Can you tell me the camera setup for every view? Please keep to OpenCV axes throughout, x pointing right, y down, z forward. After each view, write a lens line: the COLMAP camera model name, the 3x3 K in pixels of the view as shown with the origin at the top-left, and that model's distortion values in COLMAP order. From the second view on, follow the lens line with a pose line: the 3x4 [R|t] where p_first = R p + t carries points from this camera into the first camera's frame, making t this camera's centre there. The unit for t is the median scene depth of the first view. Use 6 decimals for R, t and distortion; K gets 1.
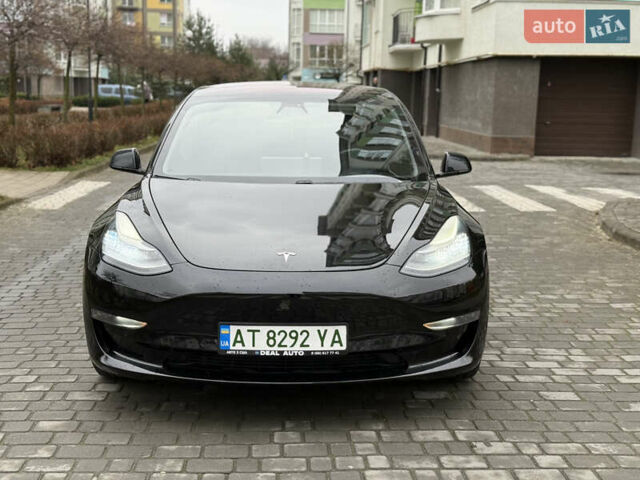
lens RADIAL K [[888.0, 0, 320.0], [0, 888.0, 240.0], [0, 0, 1]] dist [0.140357, -0.105629]
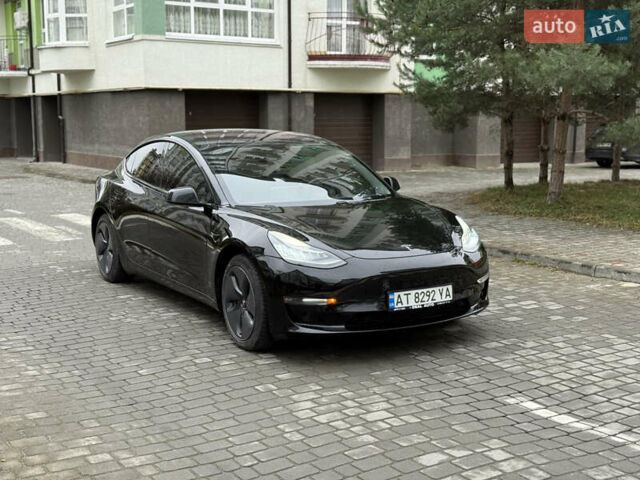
lens RADIAL K [[888.0, 0, 320.0], [0, 888.0, 240.0], [0, 0, 1]] dist [0.140357, -0.105629]
pose [[0.867095, -0.089907, 0.489962, -0.954745], [0.100543, 0.994922, 0.004633, -0.017192], [-0.487891, 0.045245, 0.871731, -0.308879]]
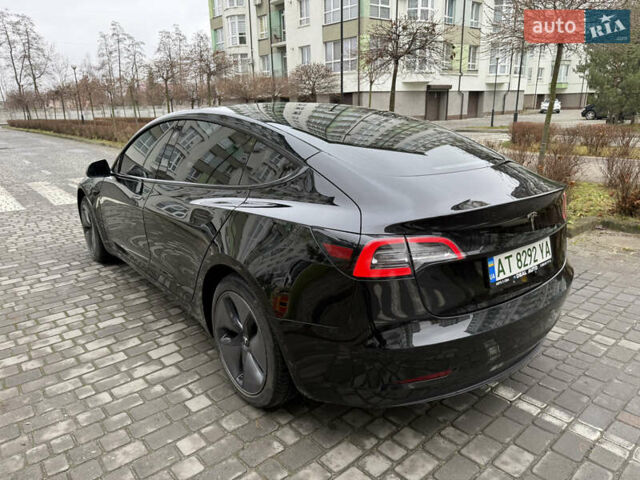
lens RADIAL K [[454.9, 0, 316.4], [0, 454.9, 239.5], [0, 0, 1]] dist [0.001744, -0.004486]
pose [[-0.793773, 0.169064, -0.584244, 0.436845], [-0.093291, 0.915380, 0.391633, -0.404697], [0.601017, 0.365373, -0.710832, 2.426336]]
